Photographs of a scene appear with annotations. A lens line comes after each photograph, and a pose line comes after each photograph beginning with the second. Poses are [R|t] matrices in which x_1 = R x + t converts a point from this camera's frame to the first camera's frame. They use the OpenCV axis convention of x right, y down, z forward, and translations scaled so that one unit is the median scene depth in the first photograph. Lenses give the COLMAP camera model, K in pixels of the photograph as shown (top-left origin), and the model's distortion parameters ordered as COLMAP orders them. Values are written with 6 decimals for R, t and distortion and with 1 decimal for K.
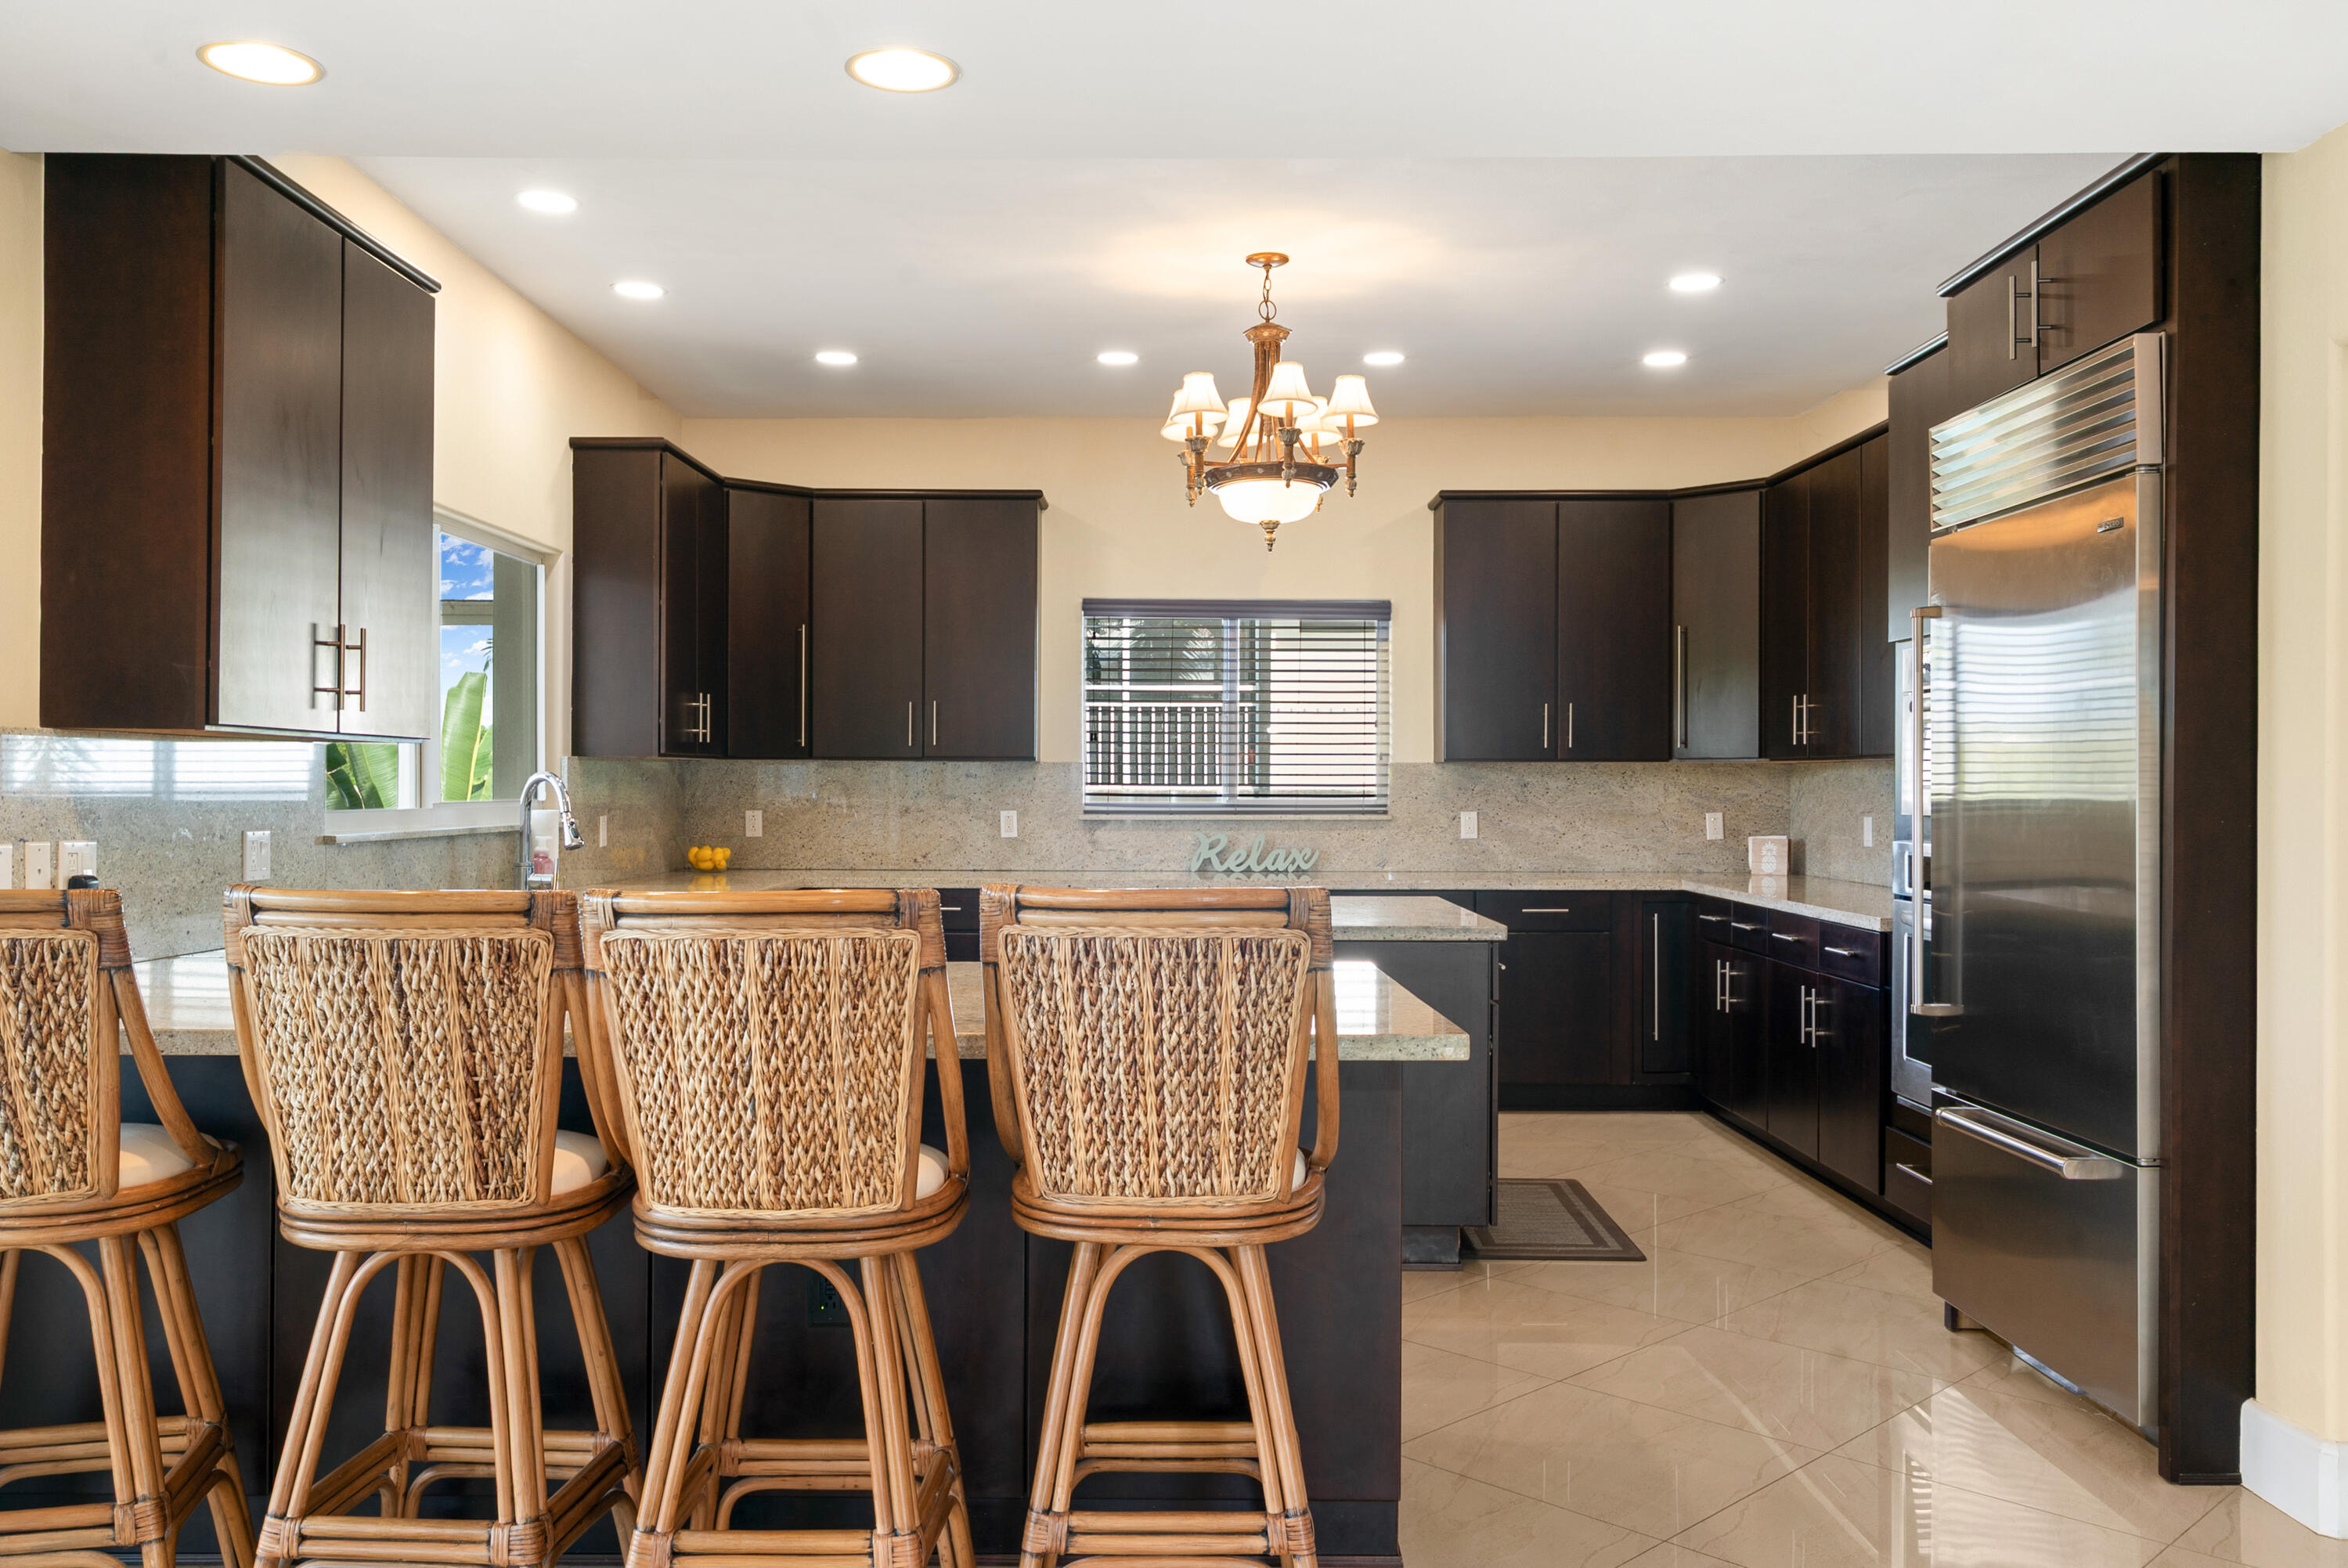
lens RADIAL K [[1859.5, 0, 1140.4], [0, 1859.5, 766.0], [0, 0, 1]] dist [-0.002518, 0.005871]
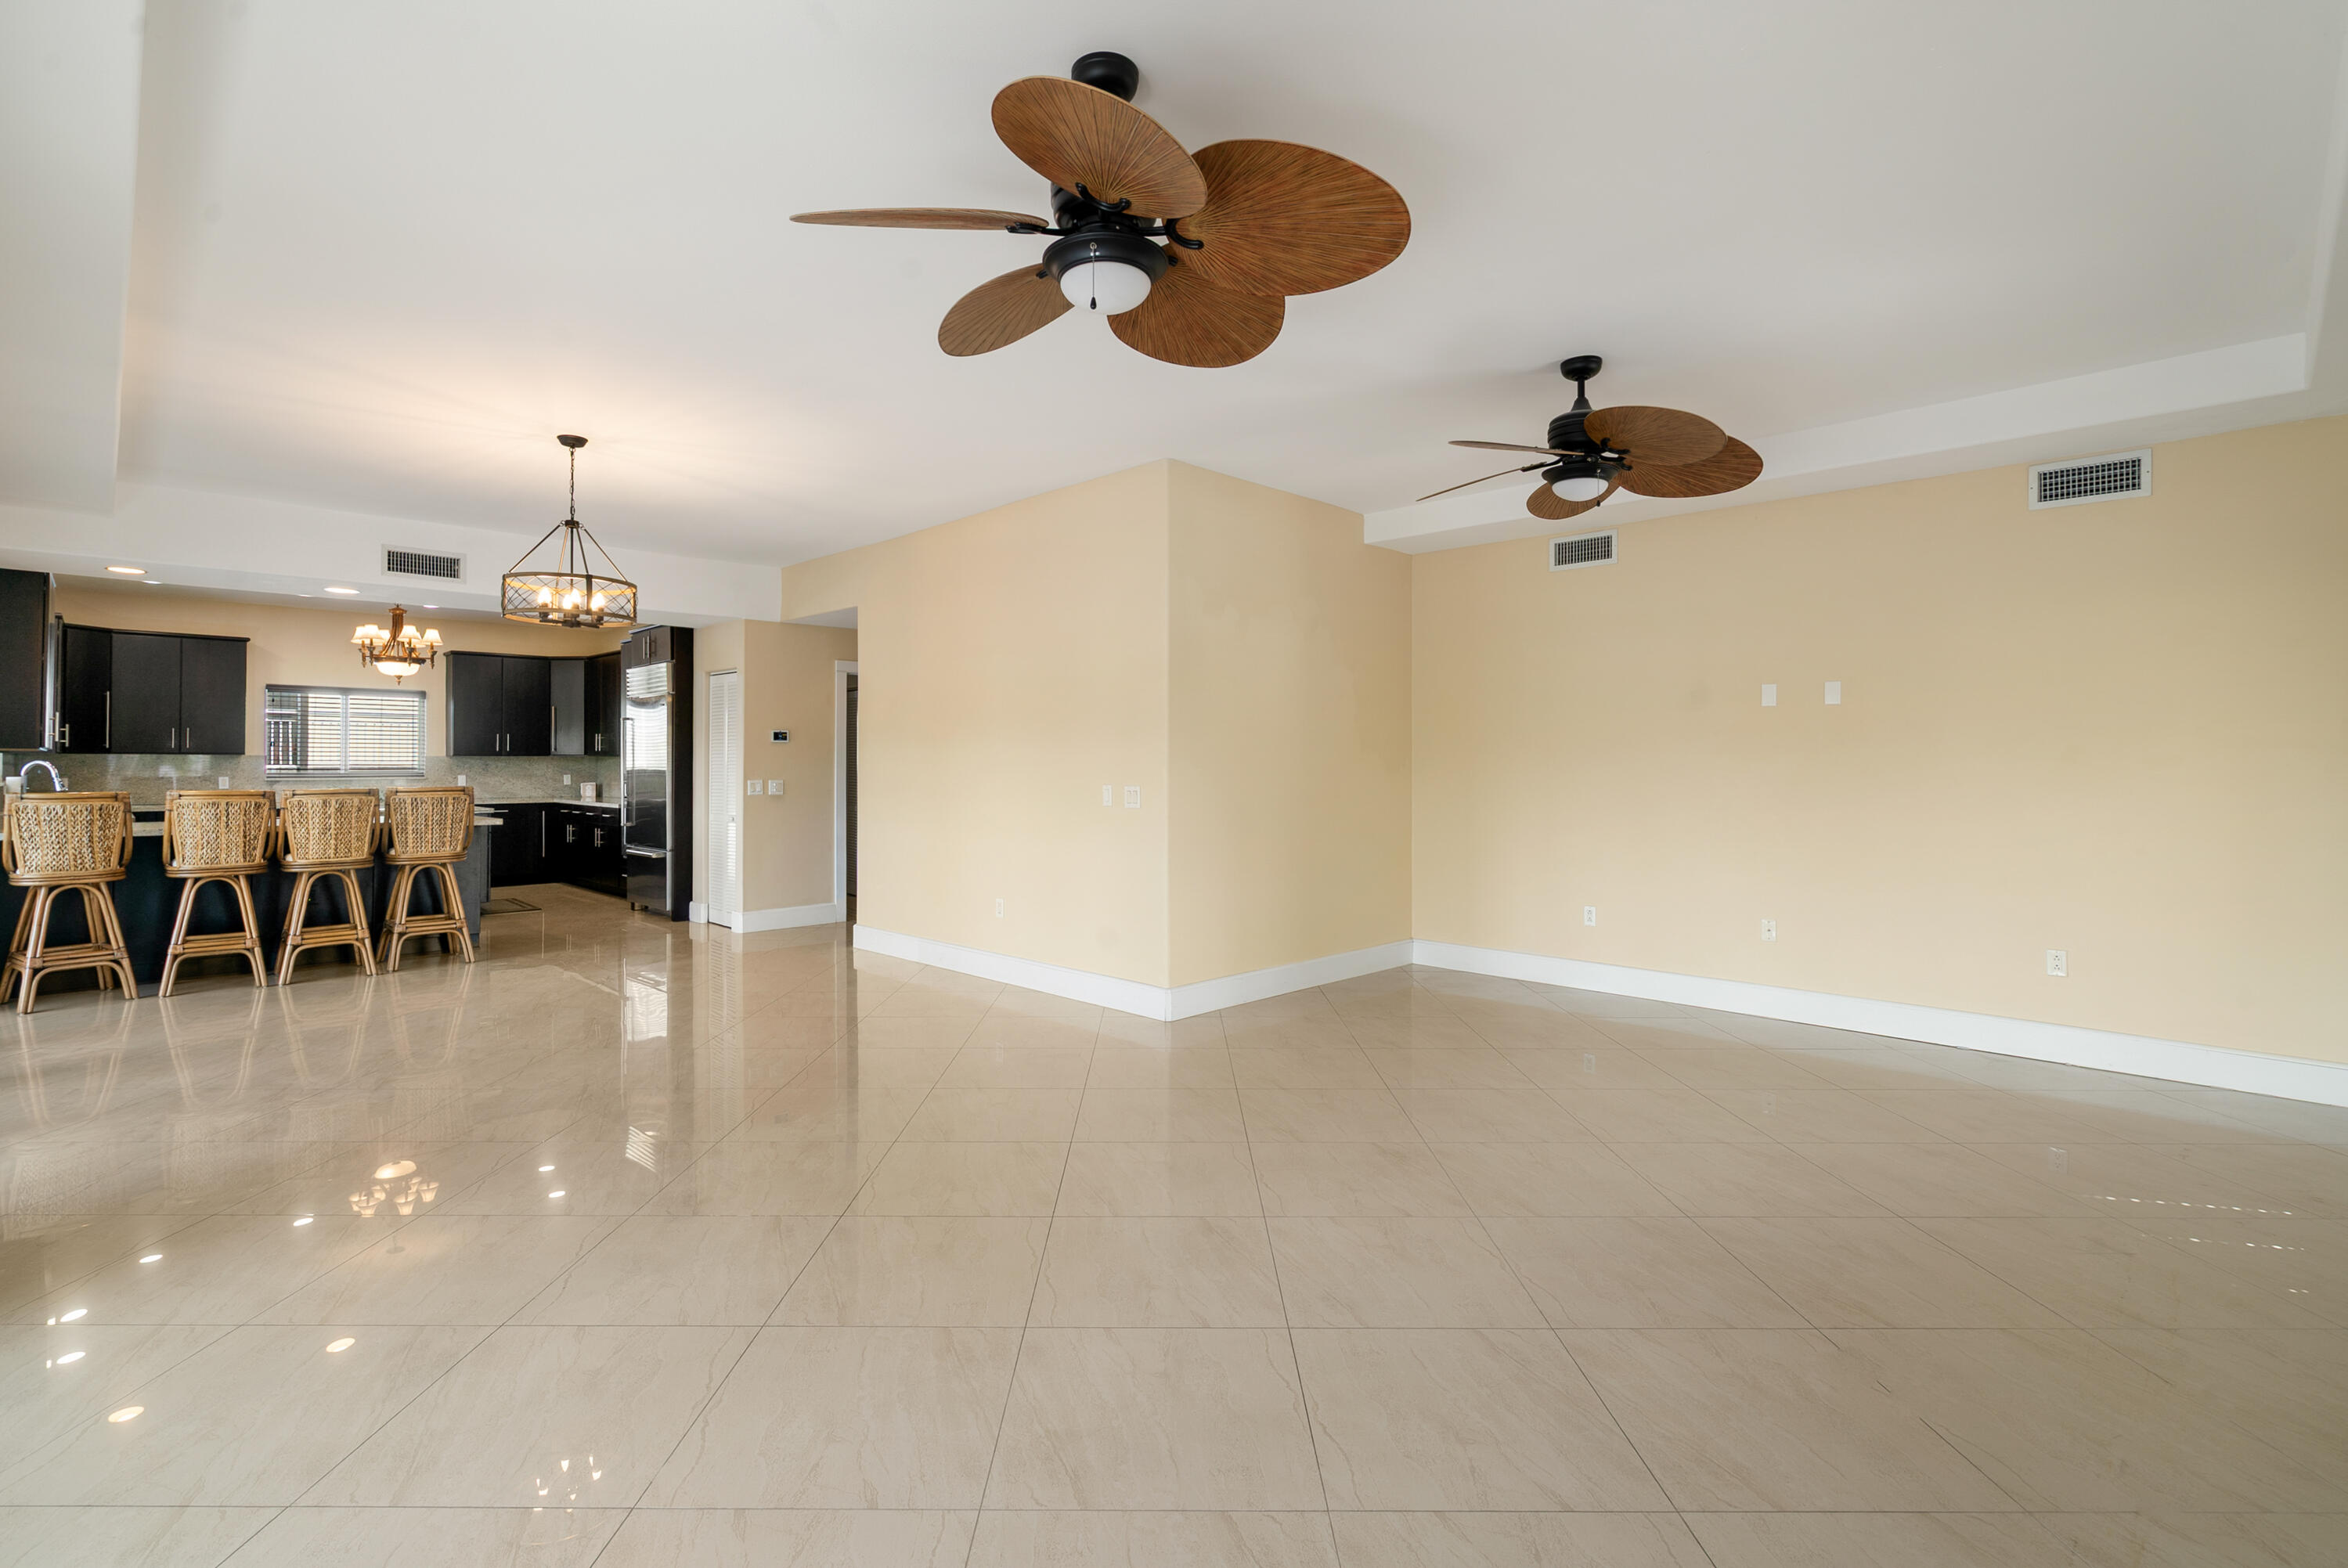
lens RADIAL K [[1082.8, 0, 1157.9], [0, 1082.8, 758.0], [0, 0, 1]] dist [0.002475, -0.000282]
pose [[0.704123, 0.001049, 0.710077, -0.227784], [-0.005124, 0.999980, 0.003603, -0.010352], [-0.710059, -0.006175, 0.704115, -0.796919]]
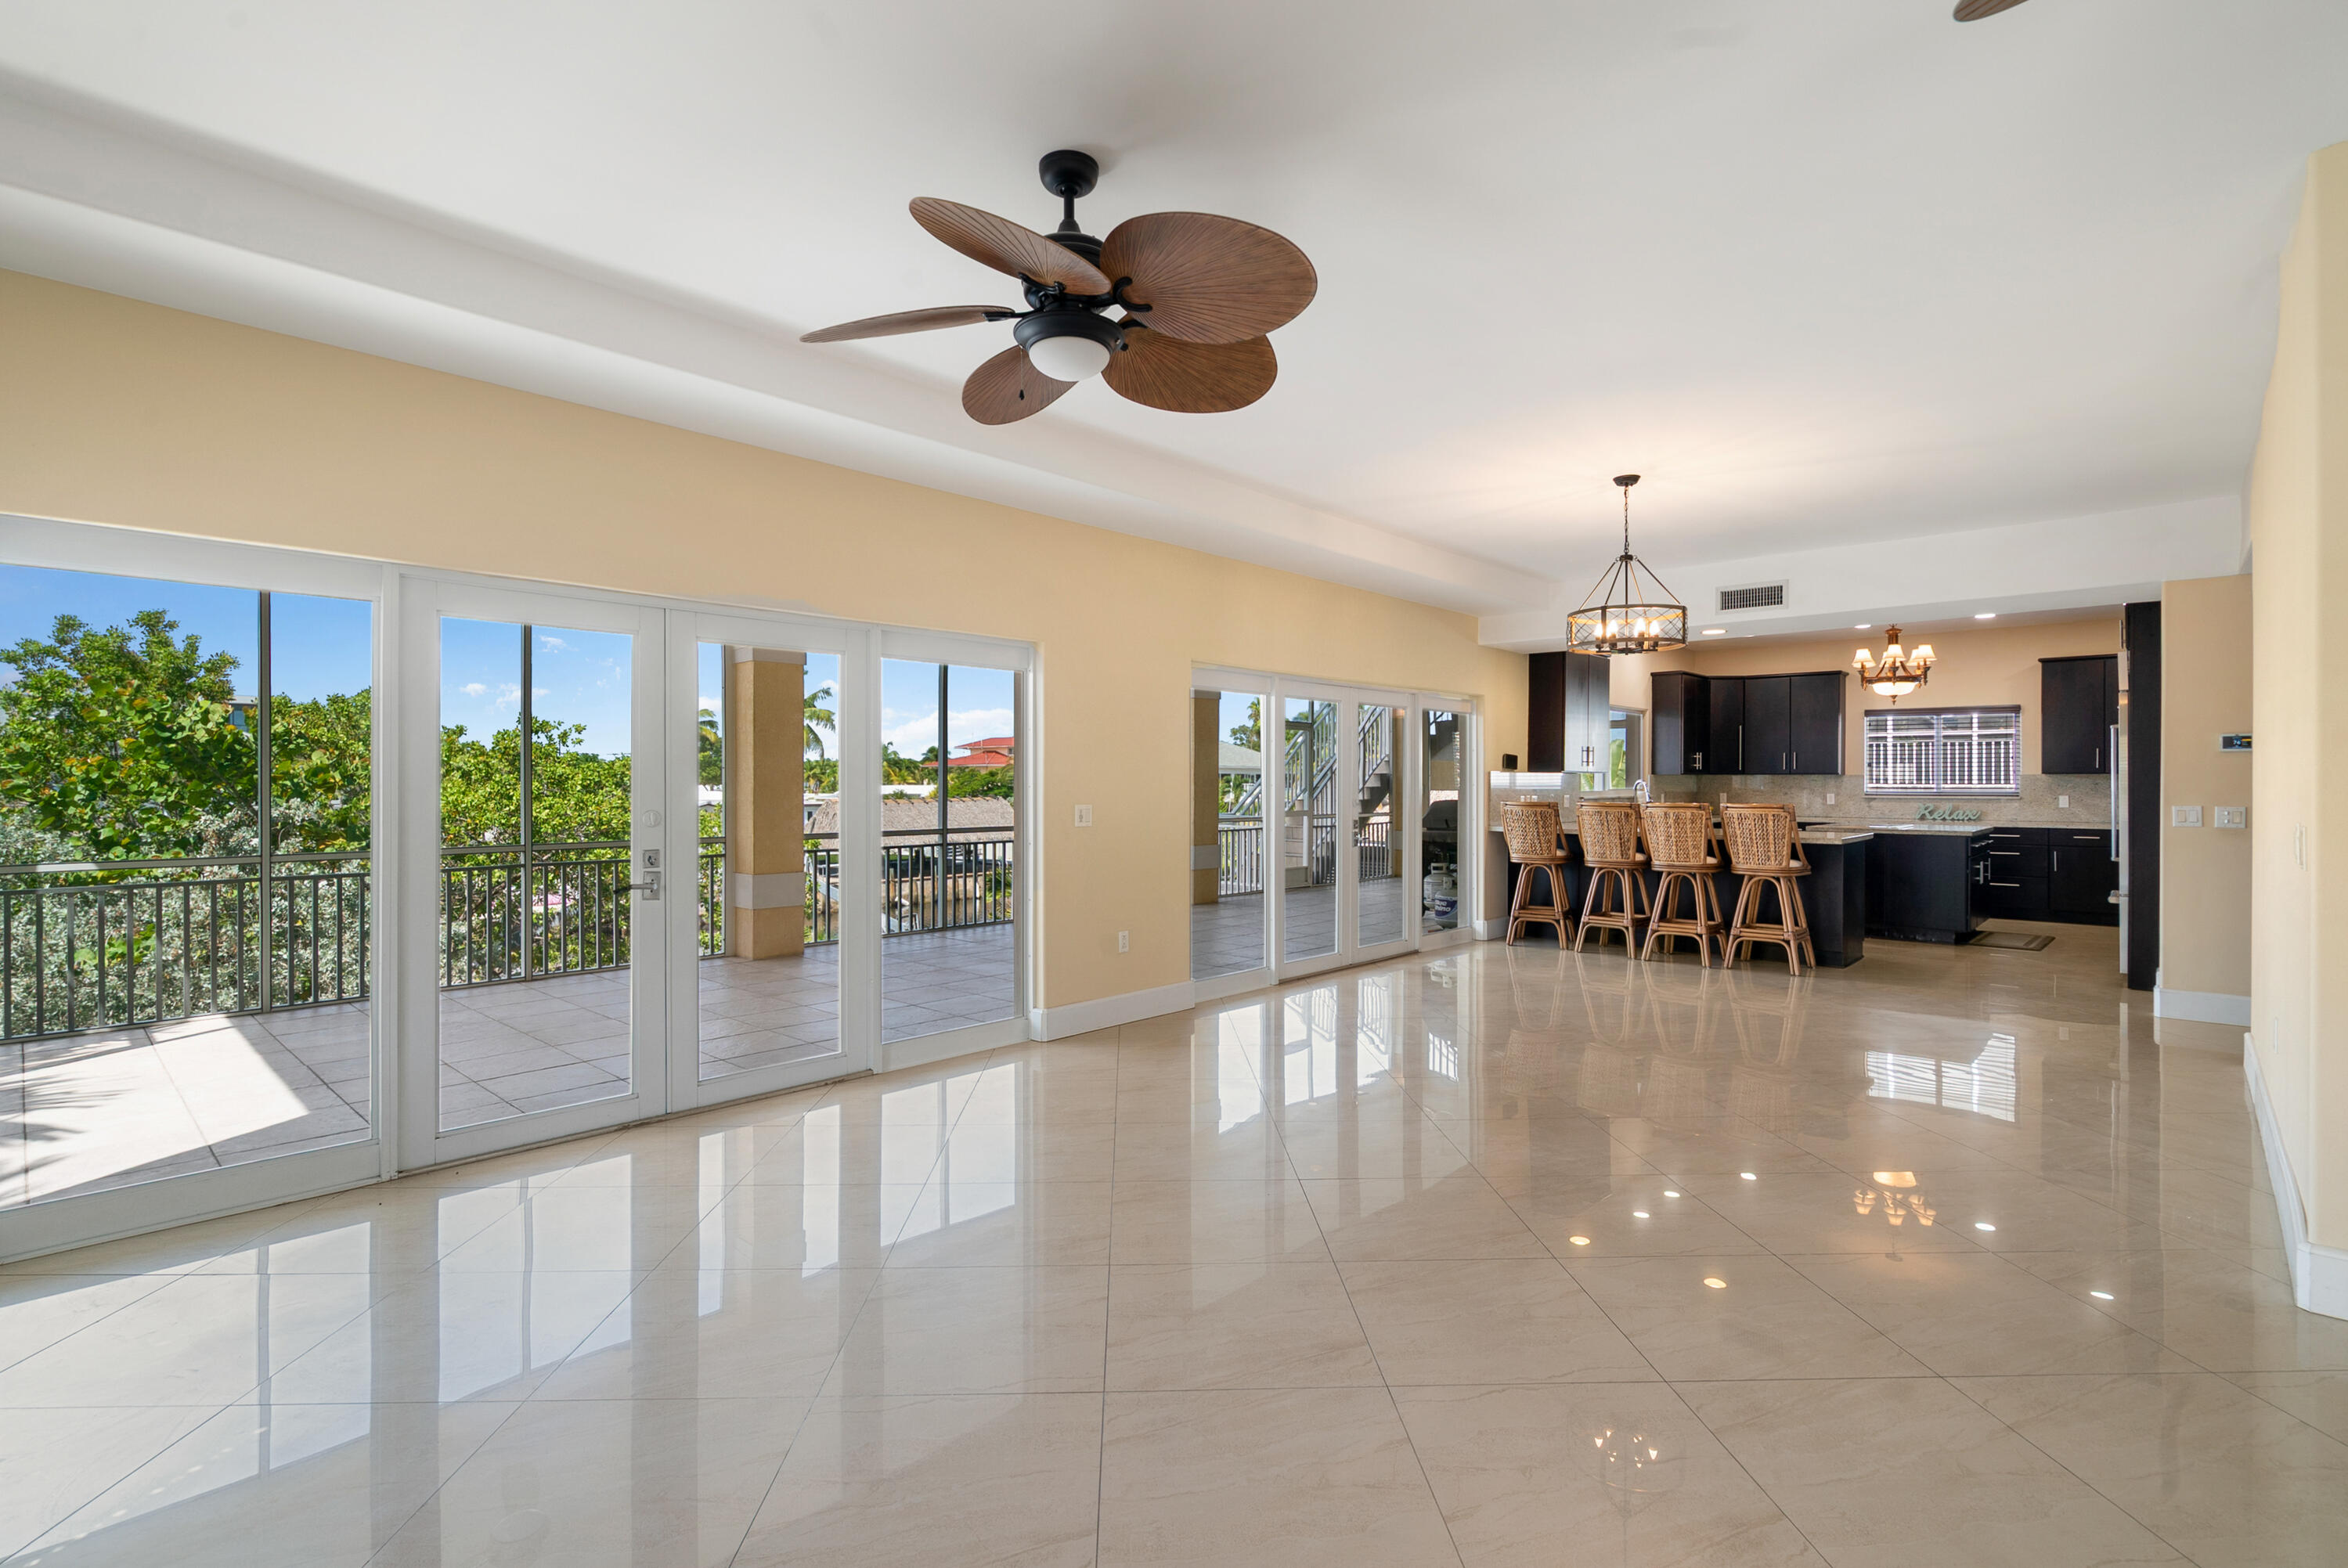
lens RADIAL K [[1082.8, 0, 1171.7], [0, 1082.8, 803.0], [0, 0, 1]] dist [0.002475, -0.000282]
pose [[0.742236, 0.011706, -0.670036, 0.284850], [0.007455, 0.999641, 0.025722, -0.009592], [0.670097, -0.024087, 0.741883, -0.803748]]
